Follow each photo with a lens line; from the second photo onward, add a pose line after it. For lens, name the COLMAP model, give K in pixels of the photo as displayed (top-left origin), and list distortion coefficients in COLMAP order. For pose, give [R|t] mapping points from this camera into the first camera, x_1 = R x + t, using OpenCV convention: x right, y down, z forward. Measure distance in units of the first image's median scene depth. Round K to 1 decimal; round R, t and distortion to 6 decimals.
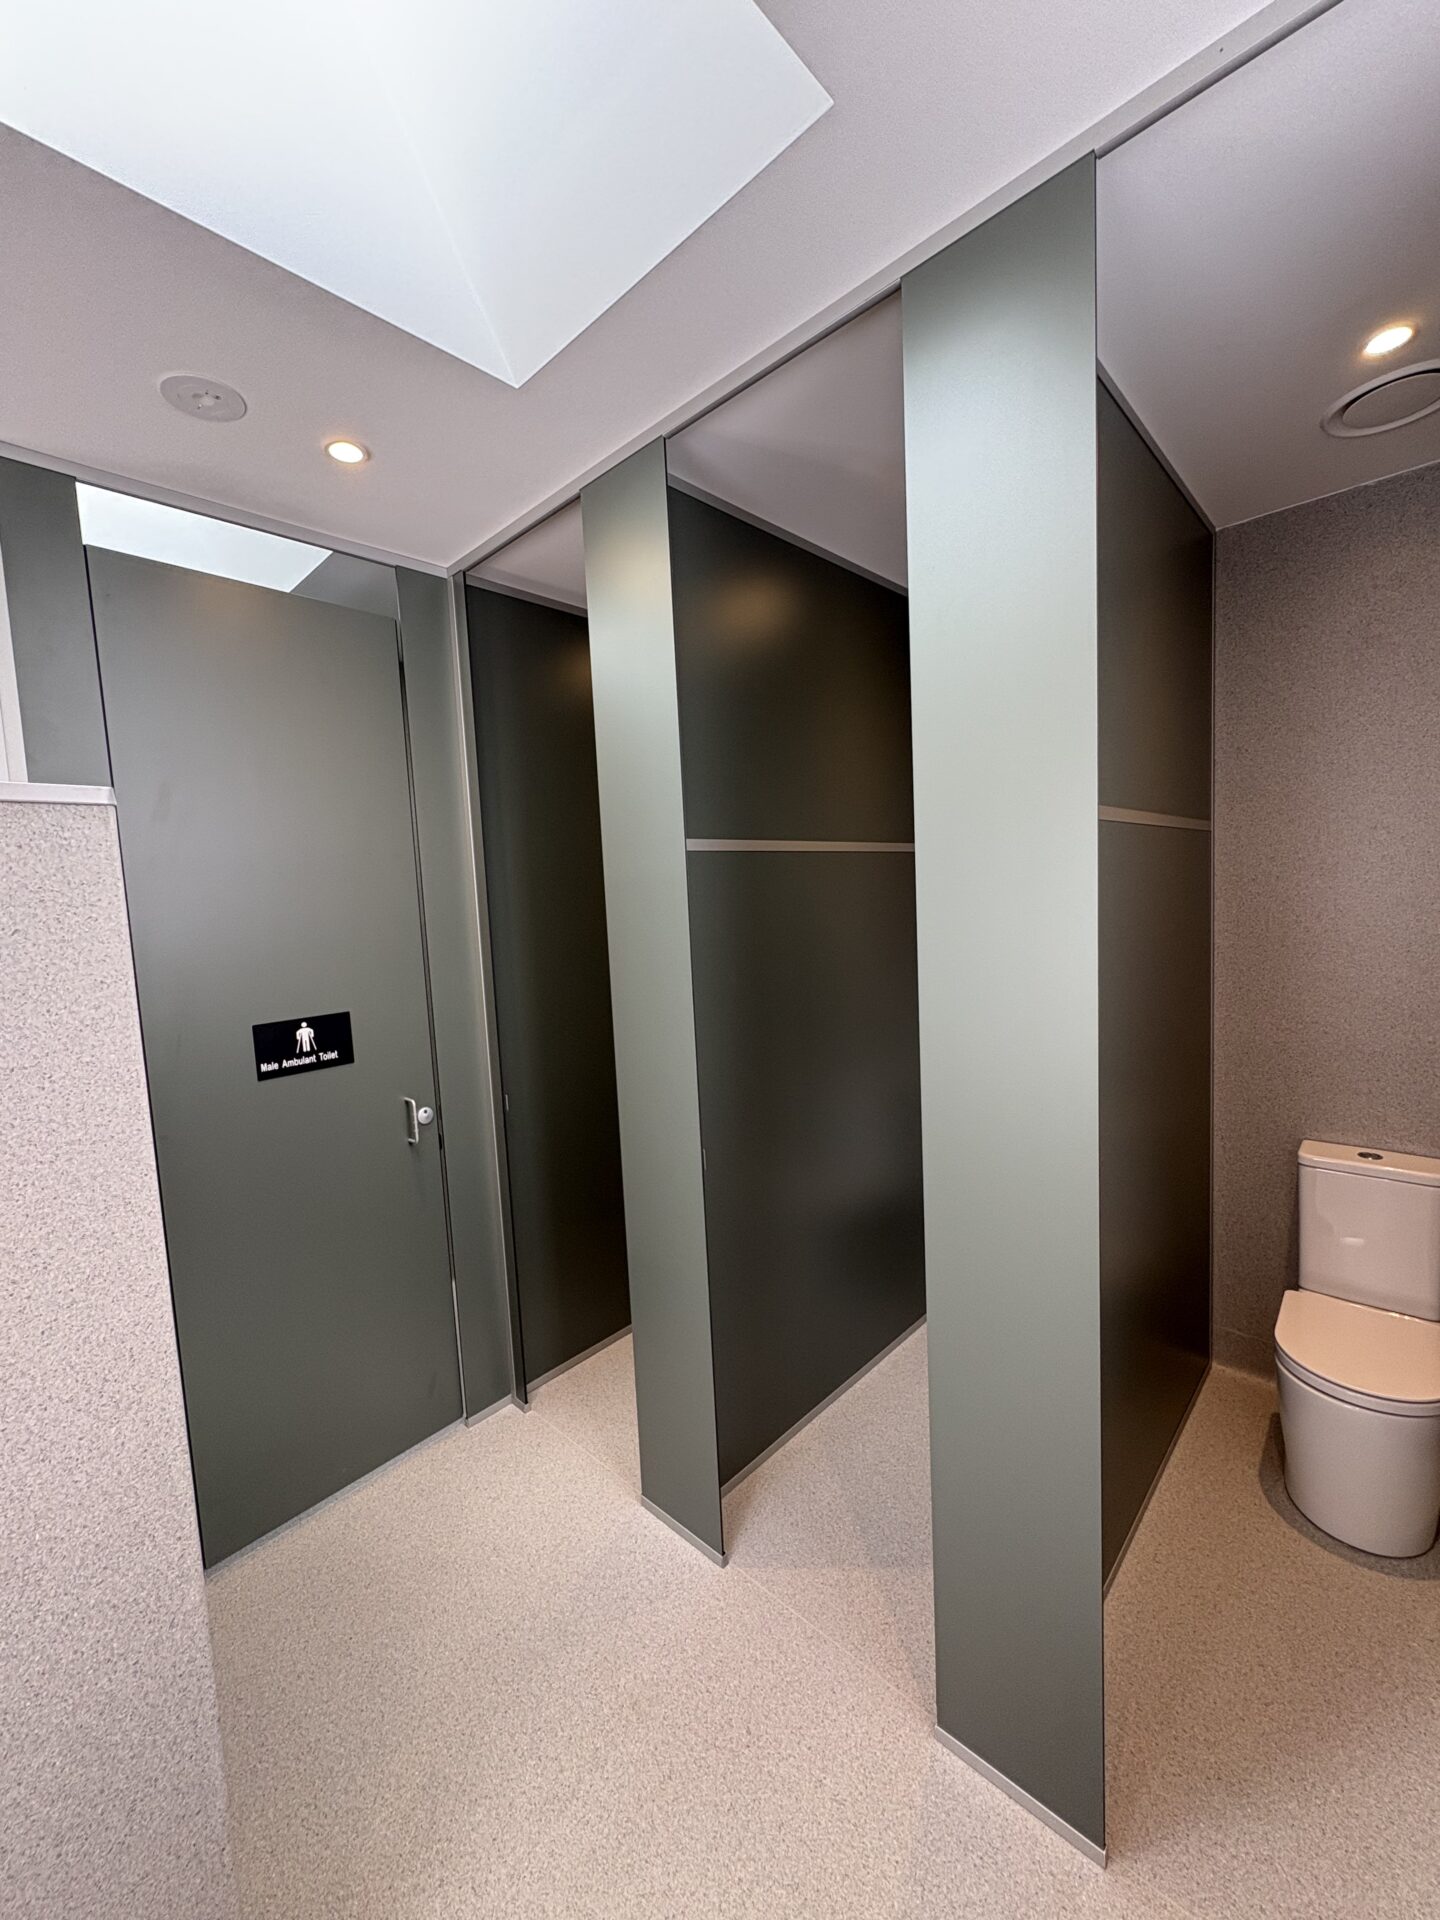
lens RADIAL K [[759.9, 0, 720.0], [0, 759.9, 960.0], [0, 0, 1]] dist [-0.000537, -0.000038]
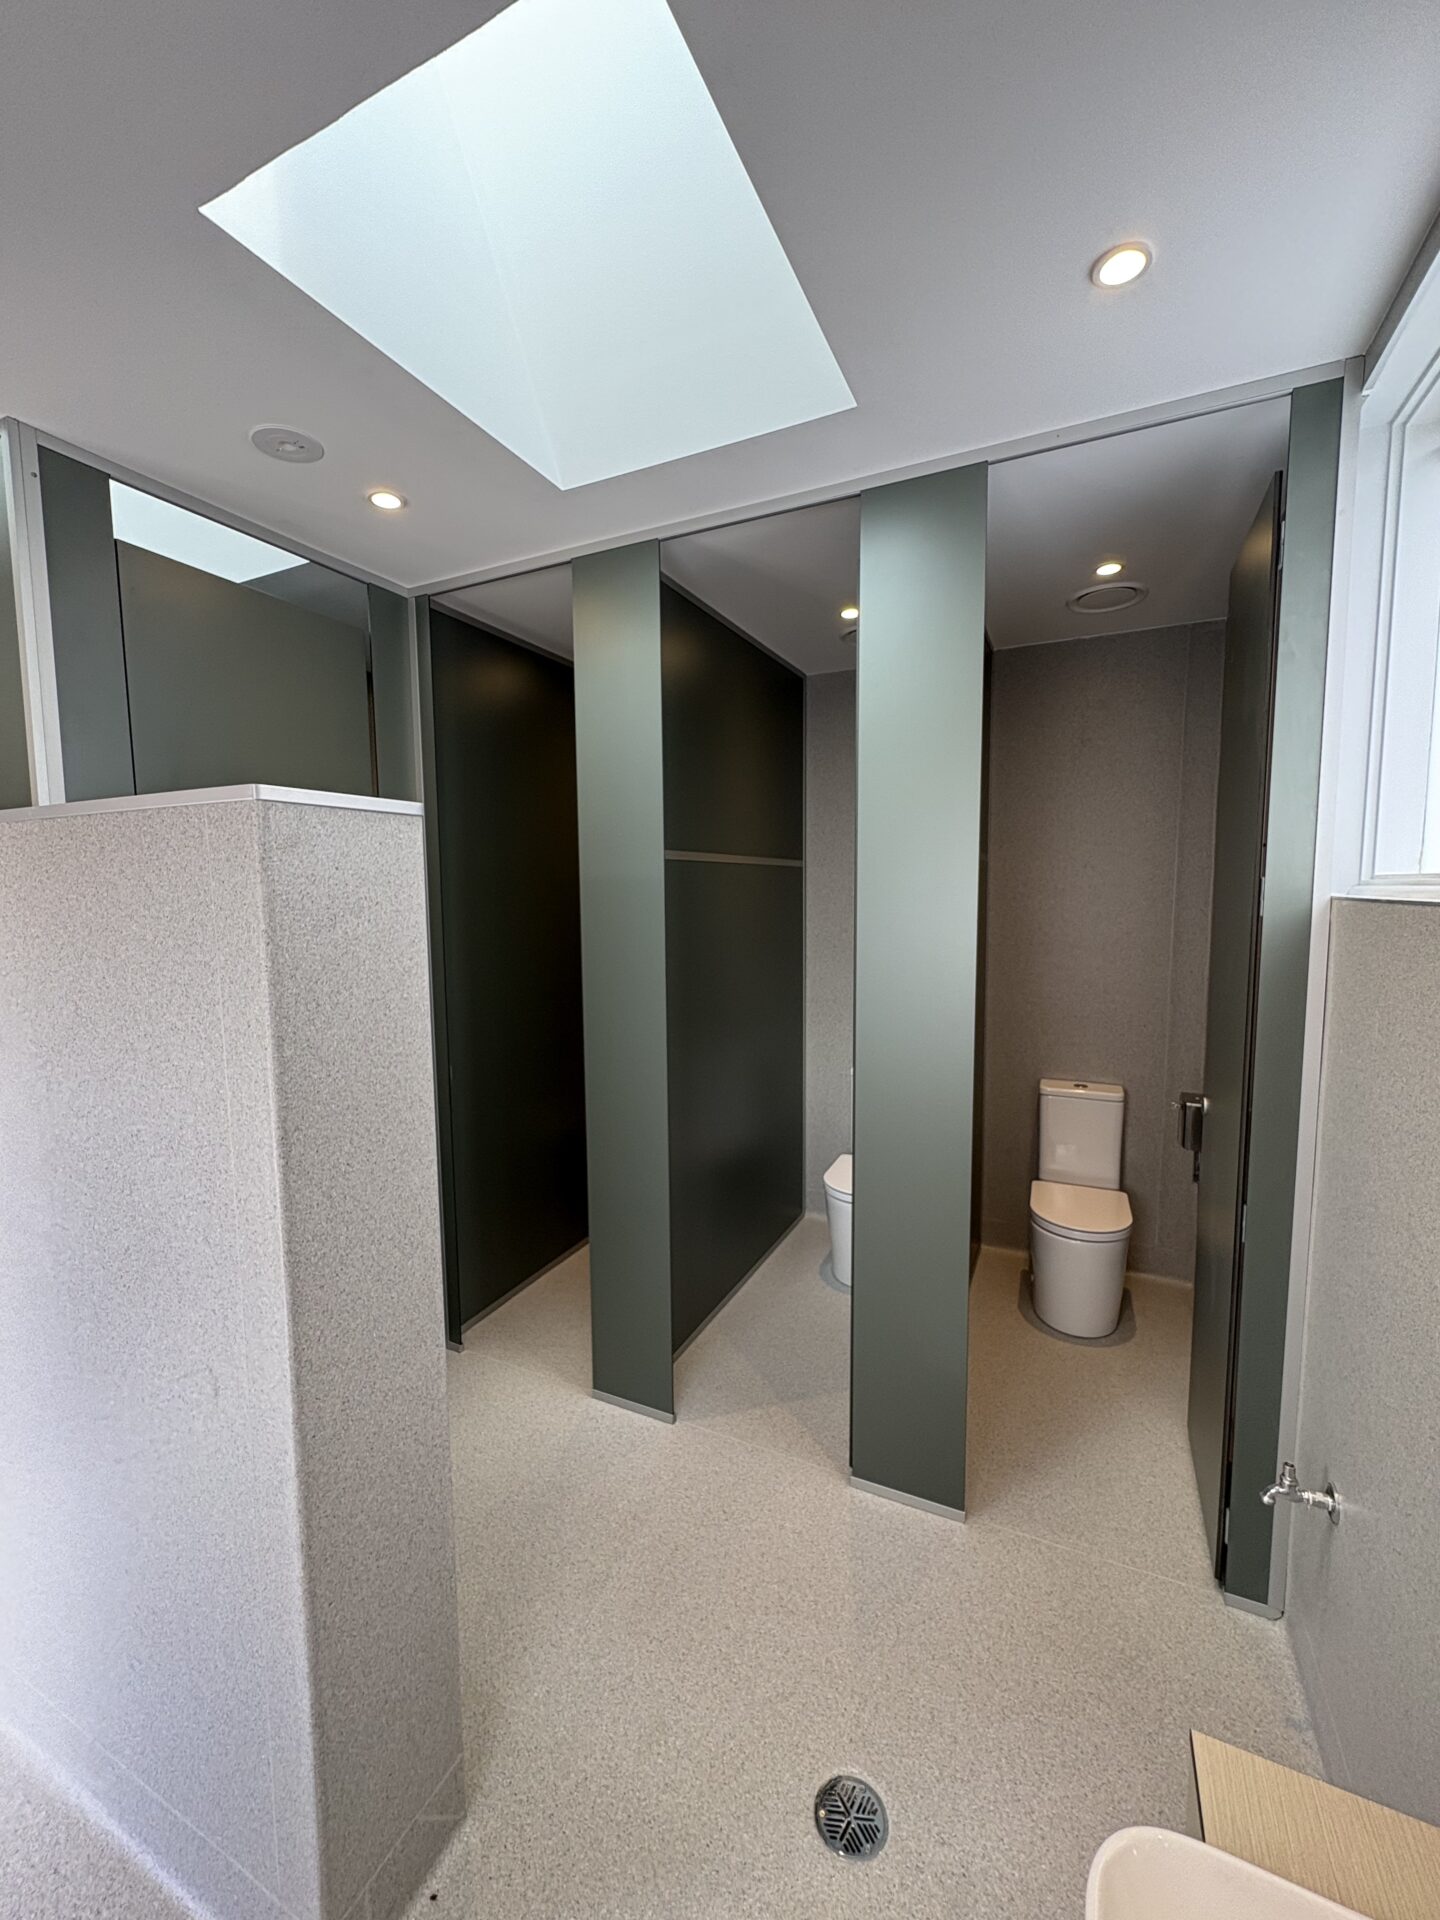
lens RADIAL K [[759.9, 0, 720.0], [0, 759.9, 960.0], [0, 0, 1]] dist [-0.000537, -0.000038]
pose [[0.951799, 0.012045, 0.306487, -0.331332], [-0.011224, 0.999927, -0.004443, 0.029977], [-0.306518, 0.000789, 0.951865, -0.241673]]
